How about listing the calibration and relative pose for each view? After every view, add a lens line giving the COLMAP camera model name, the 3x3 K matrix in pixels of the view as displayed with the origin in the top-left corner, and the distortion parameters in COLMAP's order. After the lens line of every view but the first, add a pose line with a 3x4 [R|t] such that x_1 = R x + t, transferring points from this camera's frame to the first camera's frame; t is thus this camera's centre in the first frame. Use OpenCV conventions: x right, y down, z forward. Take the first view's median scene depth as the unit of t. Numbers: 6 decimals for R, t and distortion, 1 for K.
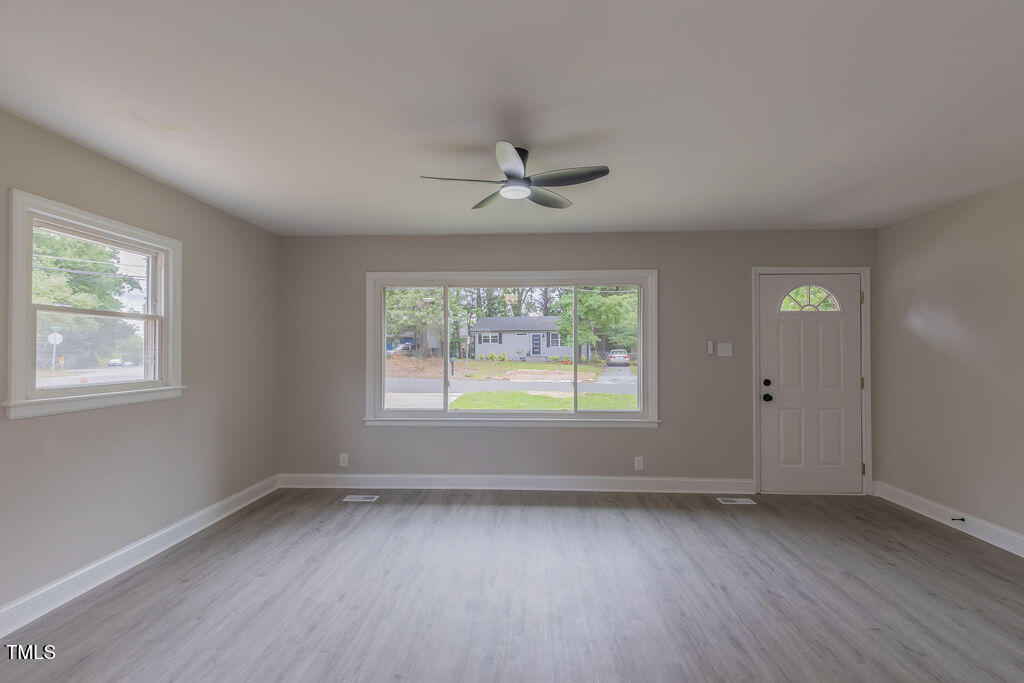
lens RADIAL K [[456.8, 0, 510.1], [0, 456.8, 345.8], [0, 0, 1]] dist [0.003391, -0.000392]
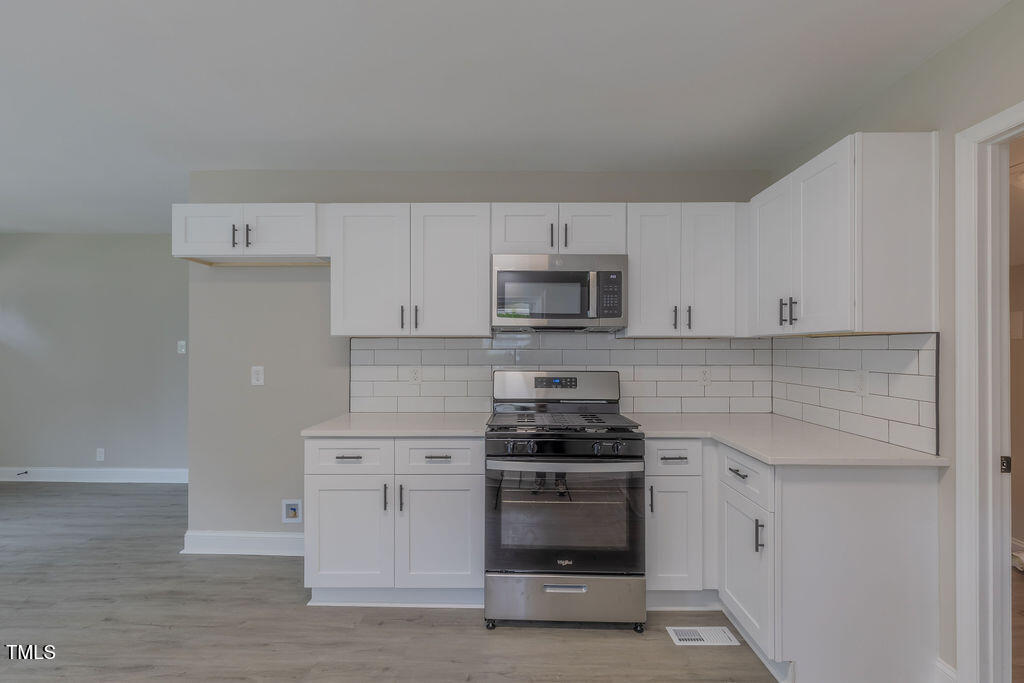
lens RADIAL K [[456.8, 0, 510.1], [0, 456.8, 345.8], [0, 0, 1]] dist [0.003391, -0.000392]
pose [[-0.034752, 0.006325, 0.999376, -0.323891], [-0.015049, 0.999863, -0.006851, -0.002157], [-0.999283, -0.015278, -0.034652, -0.291129]]
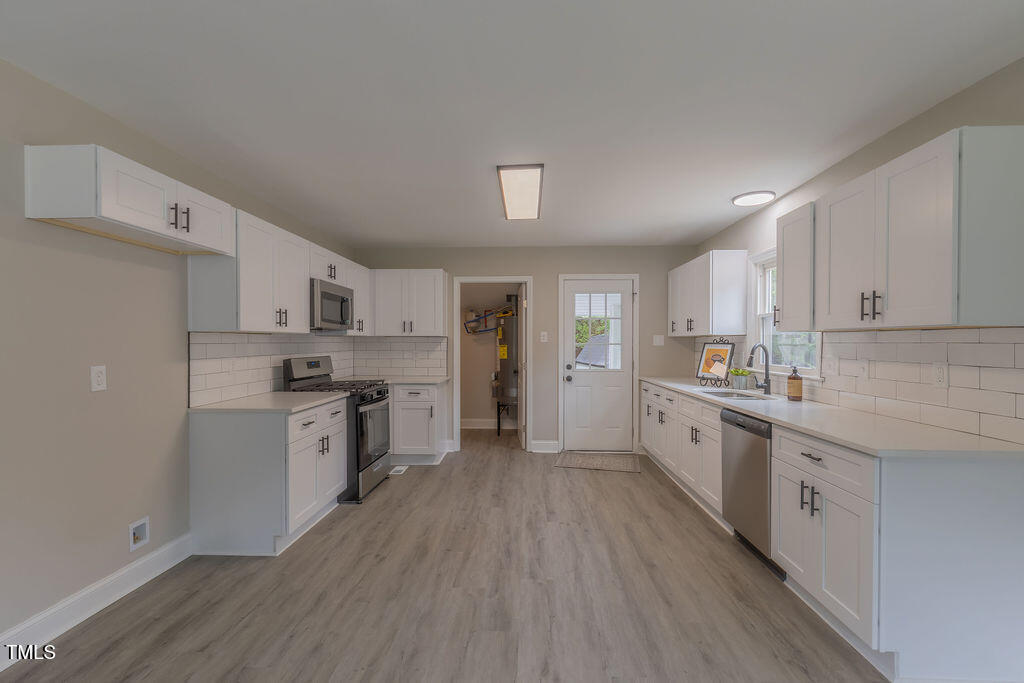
lens RADIAL K [[456.8, 0, 510.1], [0, 456.8, 345.8], [0, 0, 1]] dist [0.003391, -0.000392]
pose [[-0.999963, 0.000175, -0.008584, -0.089746], [0.000221, 0.999986, -0.005257, 0.009342], [0.008583, -0.005259, -0.999949, 0.613362]]
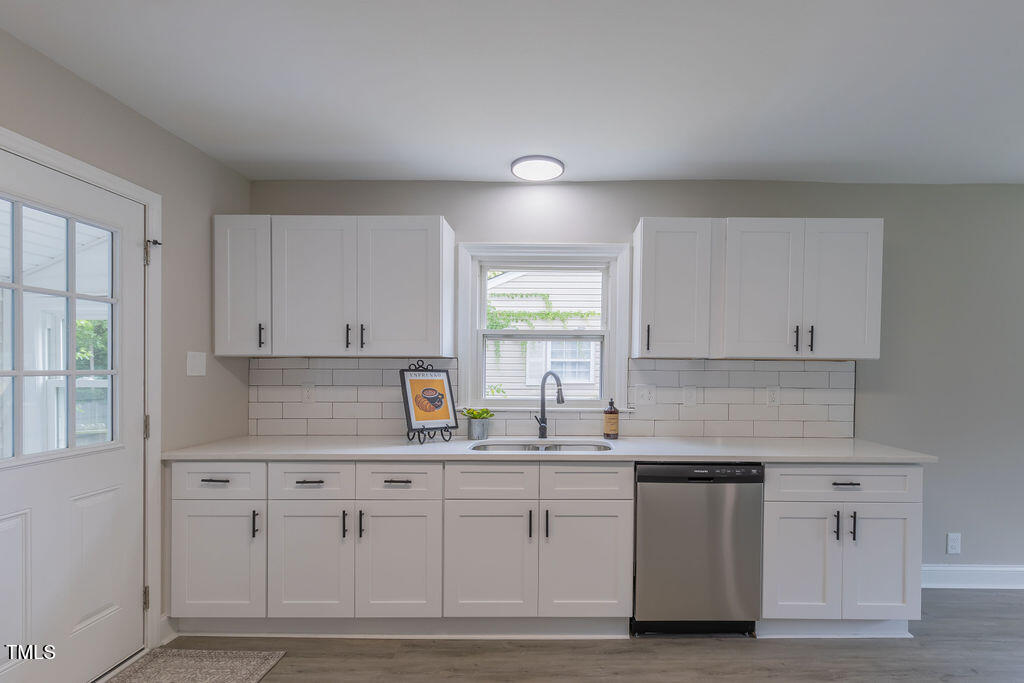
lens RADIAL K [[489.9, 0, 563.3], [0, 489.9, 372.9], [0, 0, 1]] dist [0.004017, 0.000047]
pose [[0.047514, 0.010657, -0.998814, 0.110068], [0.007695, 0.999910, 0.011035, -0.003896], [0.998841, -0.008211, 0.047428, -0.239390]]
